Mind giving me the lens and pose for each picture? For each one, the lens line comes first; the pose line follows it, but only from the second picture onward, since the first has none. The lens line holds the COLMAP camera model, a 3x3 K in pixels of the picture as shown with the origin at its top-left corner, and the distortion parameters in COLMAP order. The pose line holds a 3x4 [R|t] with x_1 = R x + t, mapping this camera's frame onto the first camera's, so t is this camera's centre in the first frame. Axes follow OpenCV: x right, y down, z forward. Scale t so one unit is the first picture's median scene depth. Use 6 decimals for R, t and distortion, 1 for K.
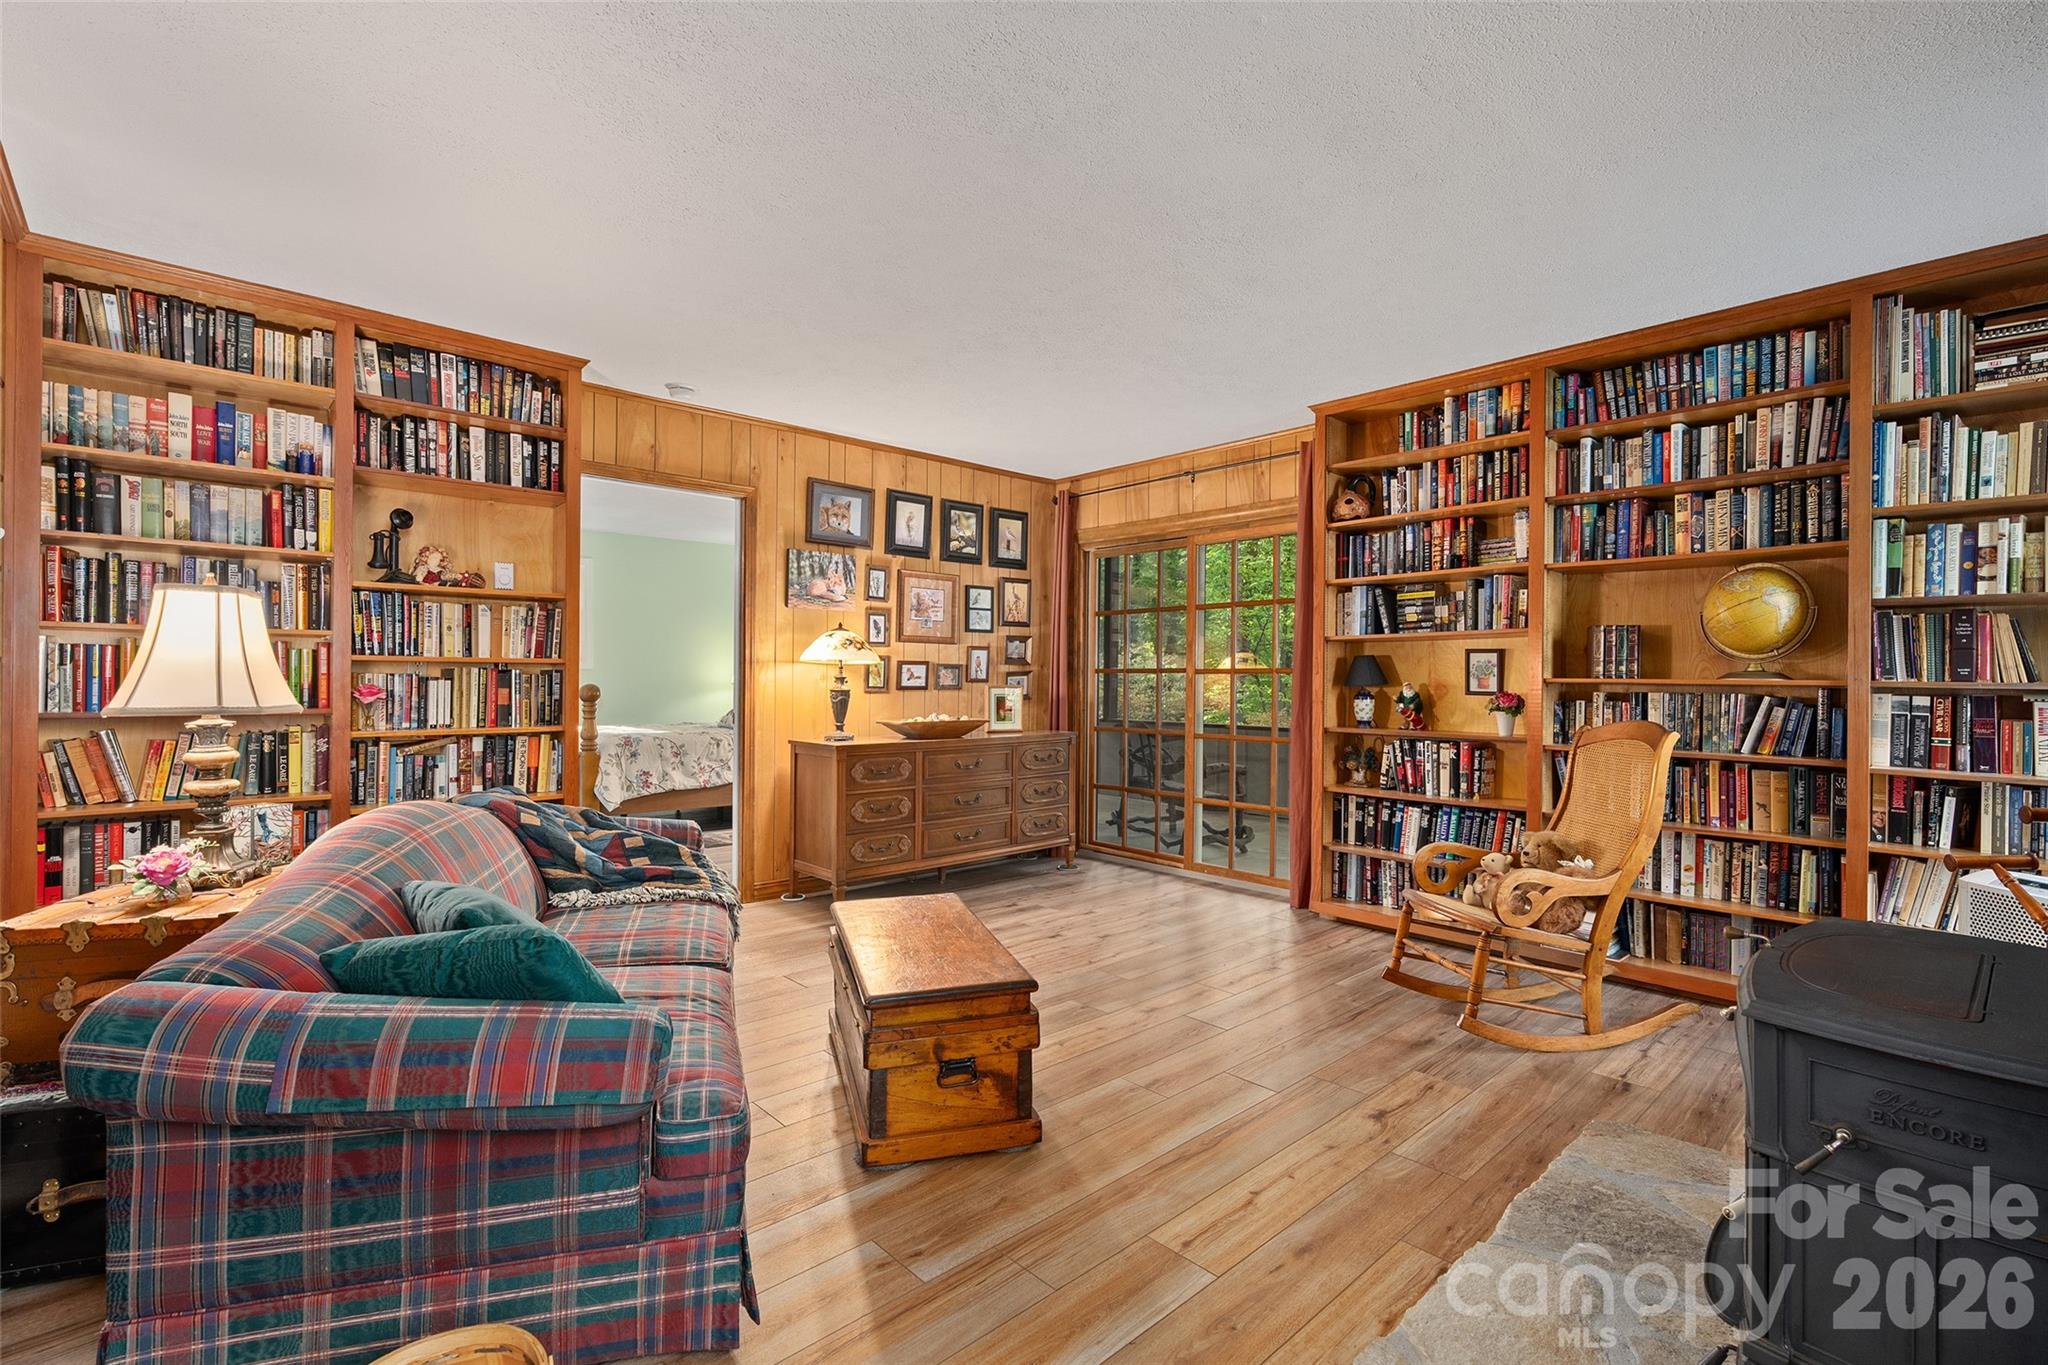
lens RADIAL K [[923.1, 0, 1024.6], [0, 923.1, 680.0], [0, 0, 1]] dist [-0.009395, 0.004163]
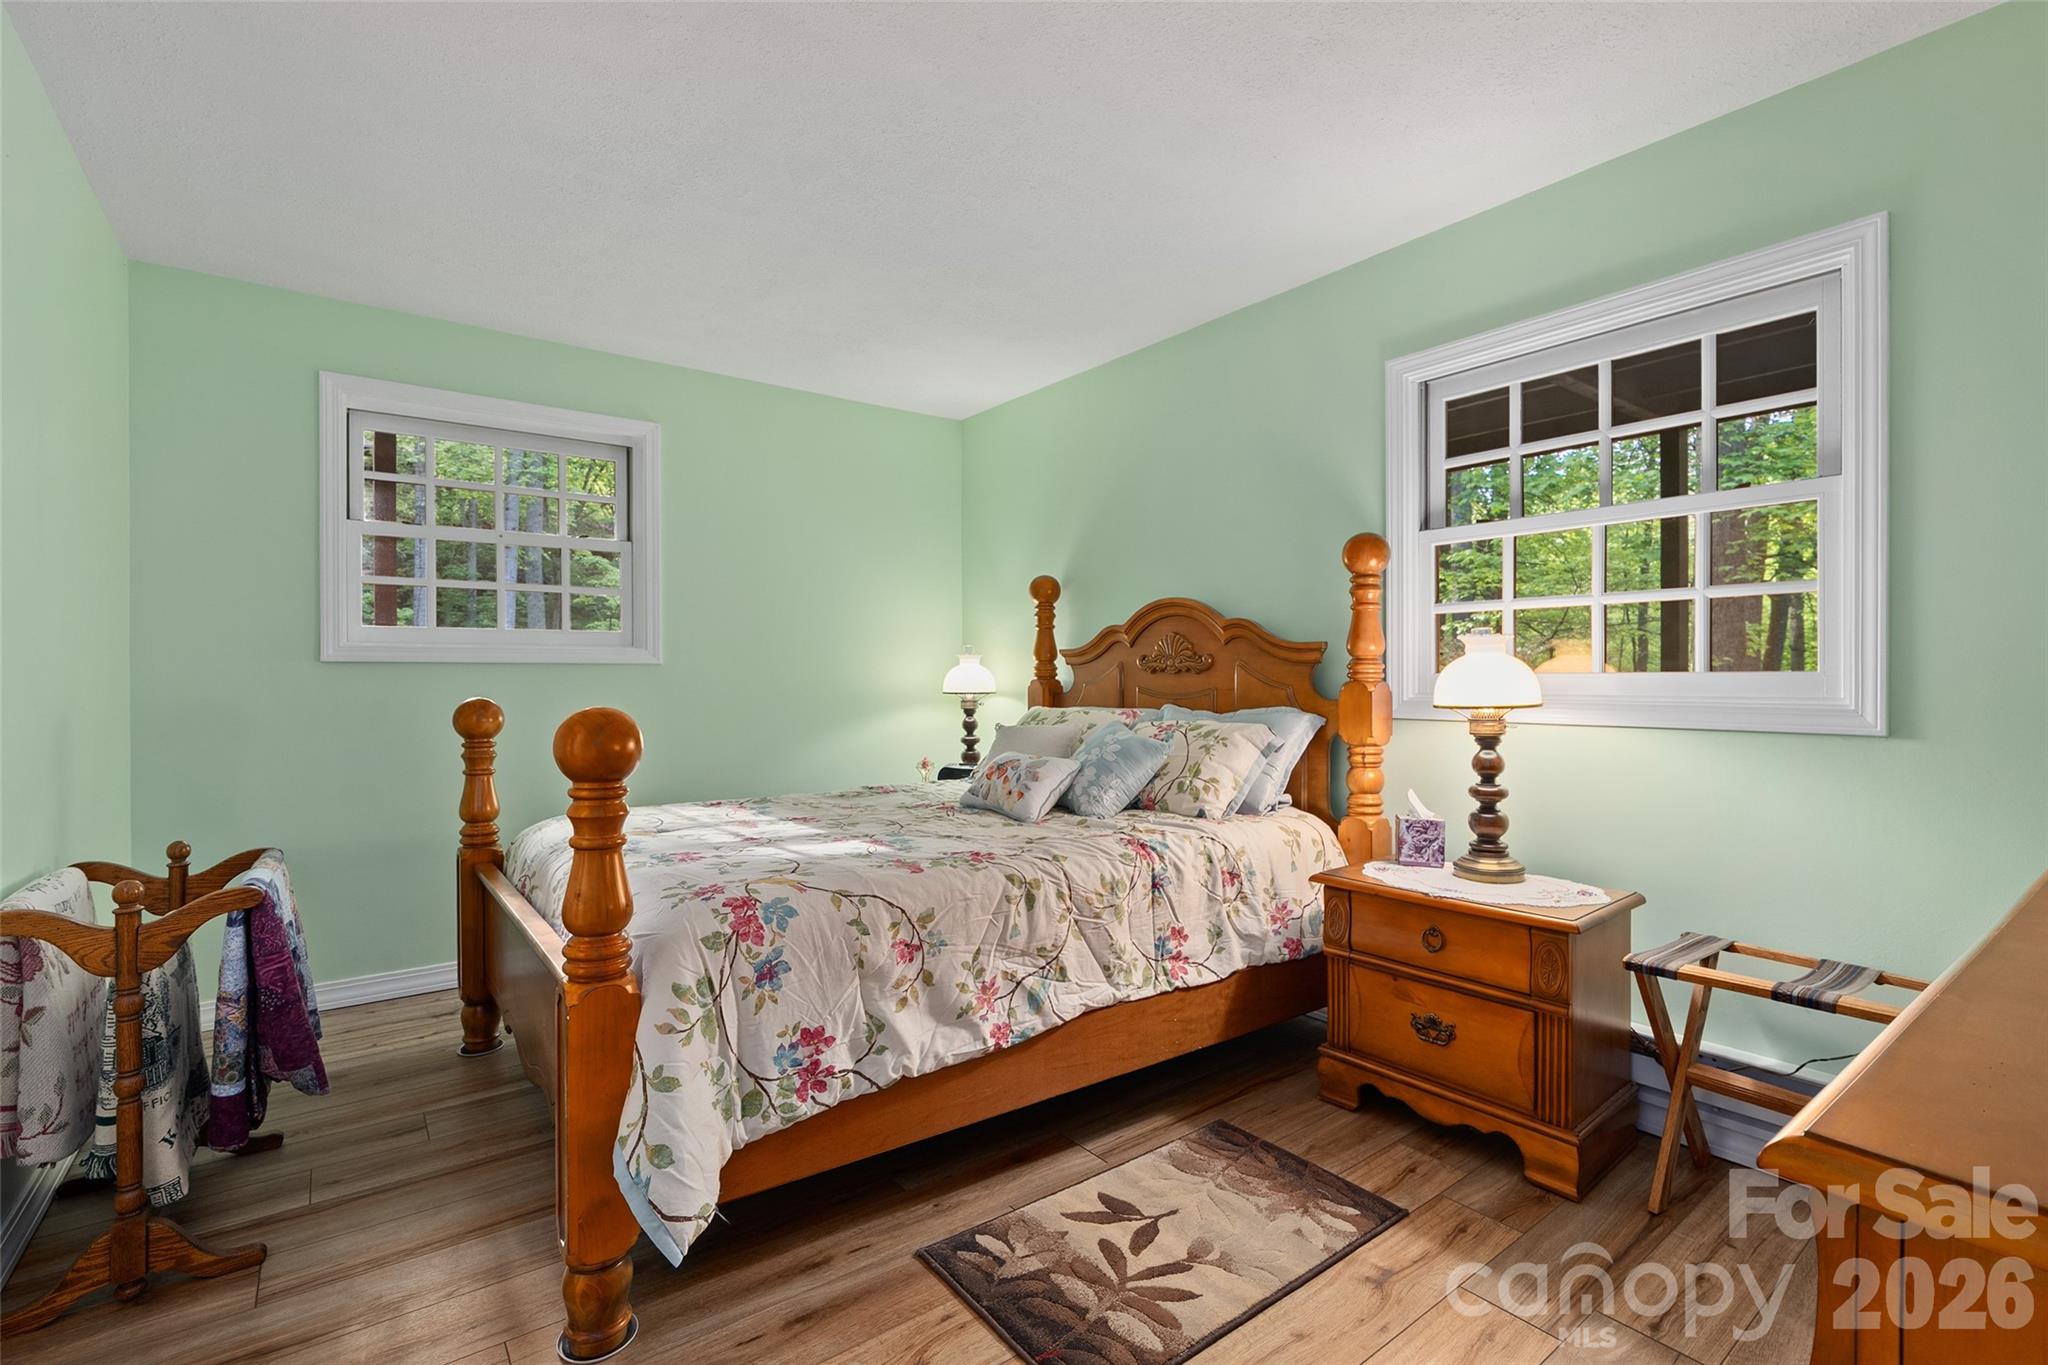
lens RADIAL K [[923.1, 0, 1022.8], [0, 923.1, 676.1], [0, 0, 1]] dist [-0.009395, 0.004163]
pose [[0.995558, -0.003350, -0.094091, -0.322628], [0.003169, 0.999993, -0.002078, -0.002420], [0.094097, 0.001771, 0.995561, 0.735474]]
